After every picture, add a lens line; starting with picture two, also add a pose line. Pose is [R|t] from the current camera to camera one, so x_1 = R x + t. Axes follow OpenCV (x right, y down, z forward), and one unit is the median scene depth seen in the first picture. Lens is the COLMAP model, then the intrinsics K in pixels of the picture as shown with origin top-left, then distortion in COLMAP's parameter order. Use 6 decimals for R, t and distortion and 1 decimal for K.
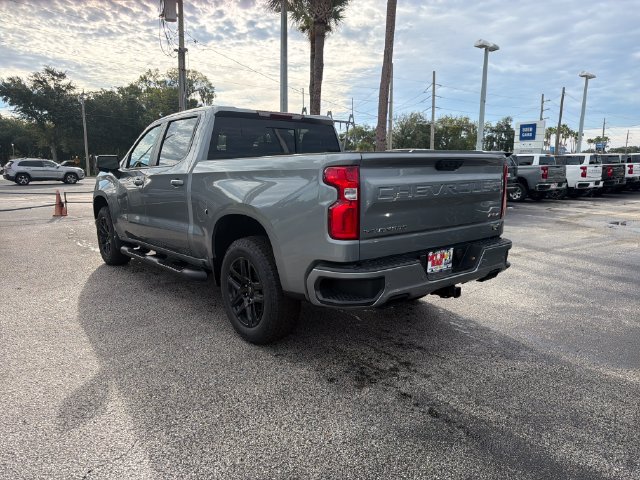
lens RADIAL K [[454.1, 0, 317.9], [0, 454.1, 237.0], [0, 0, 1]] dist [0.013255, -0.006350]
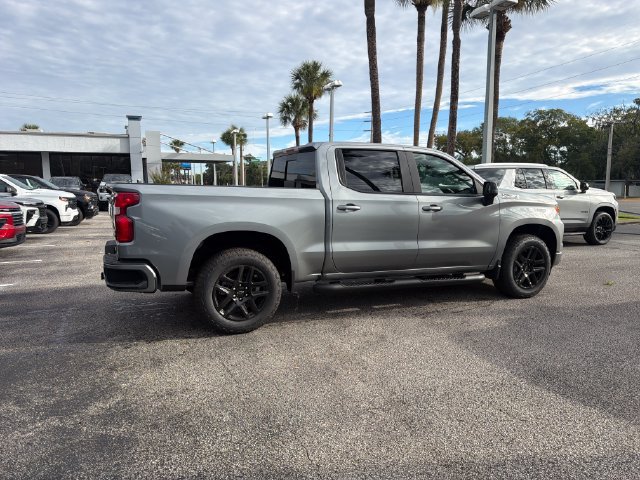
lens RADIAL K [[449.9, 0, 316.7], [0, 449.9, 242.2], [0, 0, 1]] dist [0.072320, -0.095391]
pose [[-0.270929, 0.094106, -0.957988, 1.025946], [-0.169190, 0.975061, 0.143631, -0.215189], [0.947614, 0.200996, -0.248250, 1.340600]]
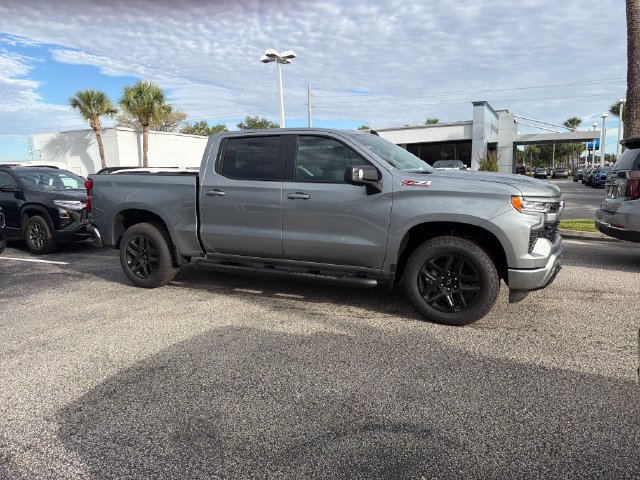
lens RADIAL K [[449.8, 0, 323.9], [0, 449.8, 242.0], [0, 0, 1]] dist [0.073957, -0.099224]
pose [[-0.899707, 0.058199, -0.432596, 0.292232], [-0.075334, 0.955495, 0.285225, -0.374376], [0.429943, 0.289209, -0.855282, 2.209891]]
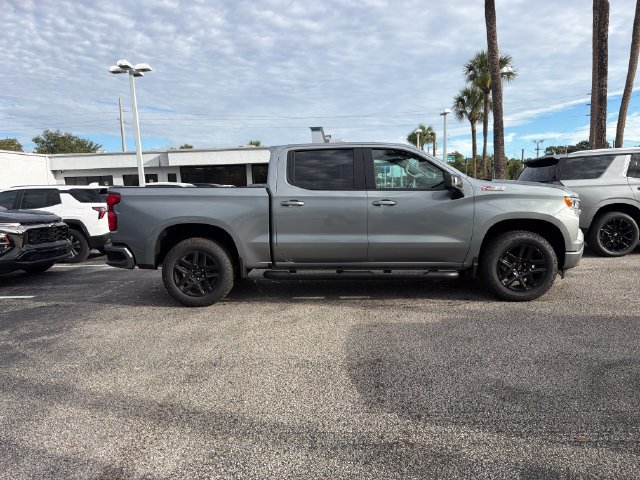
lens RADIAL K [[449.9, 0, 316.7], [0, 449.9, 242.2], [0, 0, 1]] dist [0.072320, -0.095391]
pose [[-0.662767, 0.083456, -0.744160, 0.838156], [-0.109873, 0.972177, 0.206883, -0.300719], [0.740721, 0.218878, -0.635157, 1.908806]]
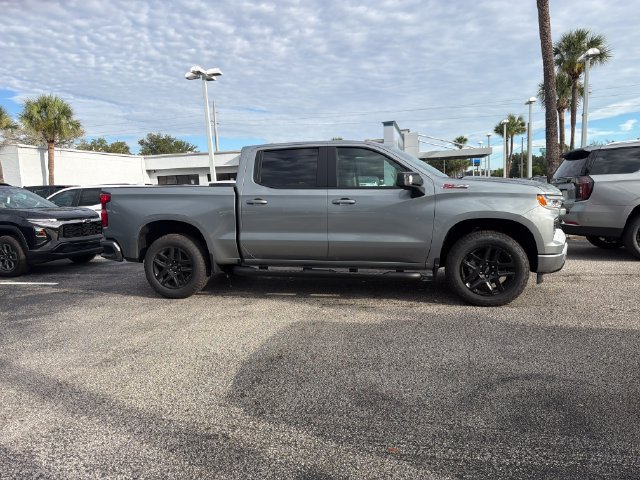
lens RADIAL K [[449.9, 0, 316.7], [0, 449.9, 242.2], [0, 0, 1]] dist [0.072320, -0.095391]
pose [[-0.795578, 0.078050, -0.600802, 0.621738], [-0.081991, 0.968673, 0.234412, -0.339269], [0.600277, 0.235754, -0.764256, 2.128073]]
